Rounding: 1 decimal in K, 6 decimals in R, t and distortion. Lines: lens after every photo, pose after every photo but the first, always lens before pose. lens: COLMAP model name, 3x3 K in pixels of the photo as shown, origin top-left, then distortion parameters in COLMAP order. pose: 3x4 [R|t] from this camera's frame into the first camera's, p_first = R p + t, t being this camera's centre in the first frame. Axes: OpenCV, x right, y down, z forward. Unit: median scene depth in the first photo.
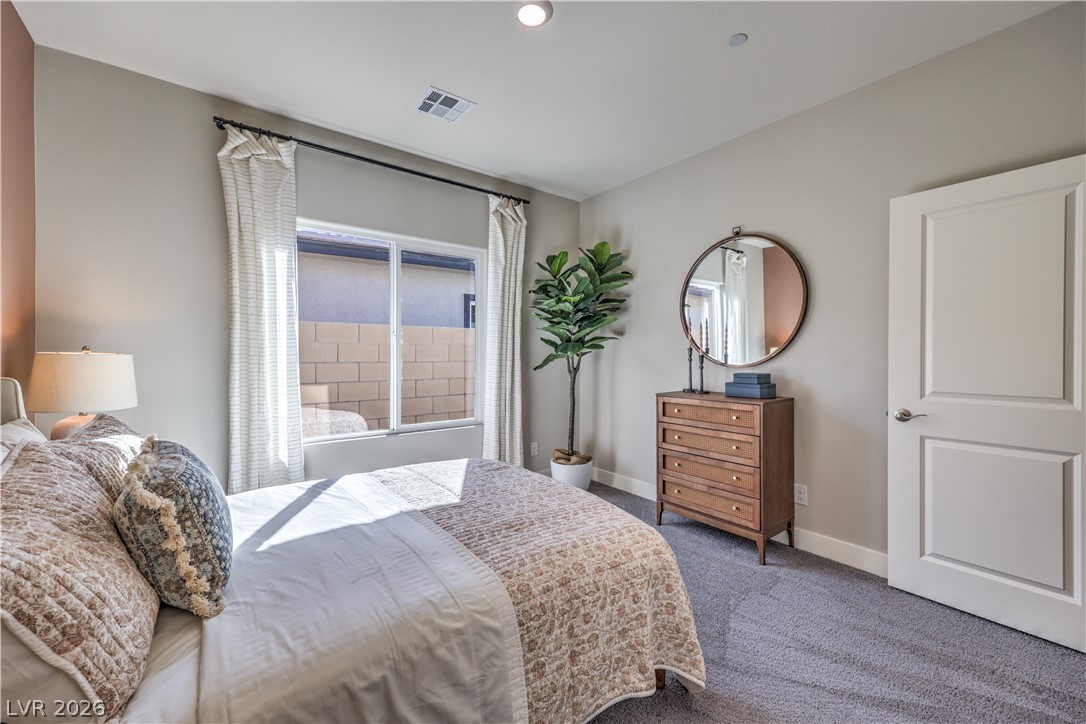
lens RADIAL K [[441.6, 0, 543.7], [0, 441.6, 354.0], [0, 0, 1]] dist [-0.000671, -0.000154]
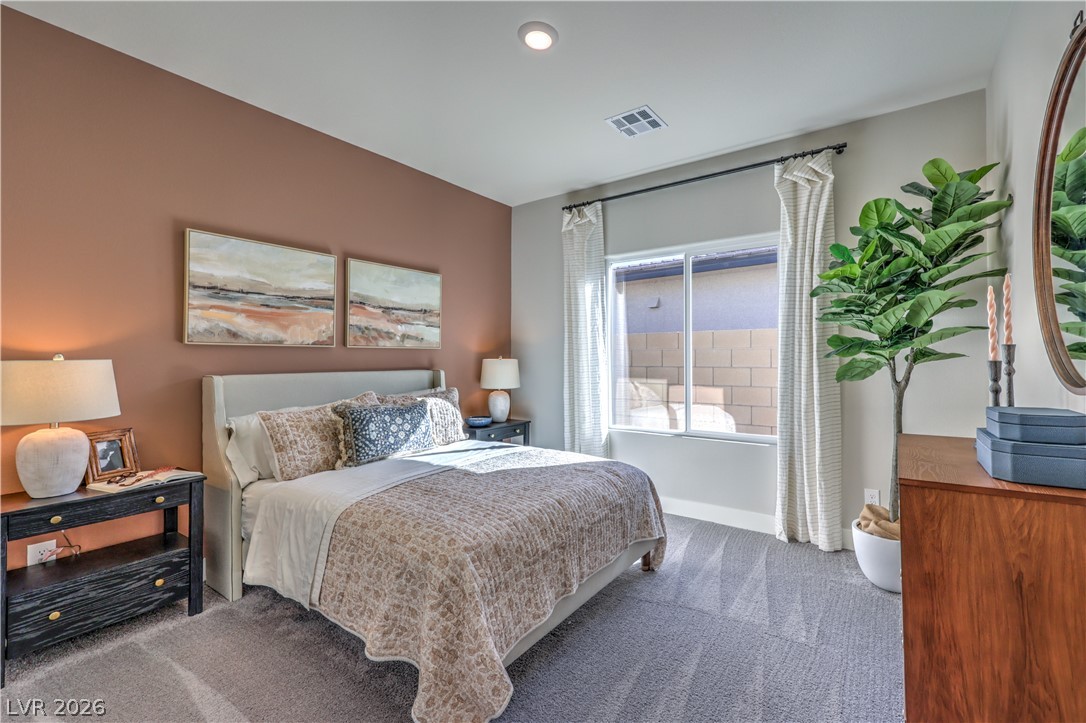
lens RADIAL K [[446.0, 0, 602.6], [0, 446.0, 358.4], [0, 0, 1]] dist [0.000264, 0.000008]
pose [[0.334163, -0.004230, -0.942506, 0.688637], [0.000789, 0.999991, -0.004208, 0.001730], [0.942515, 0.000663, 0.334164, 0.532278]]
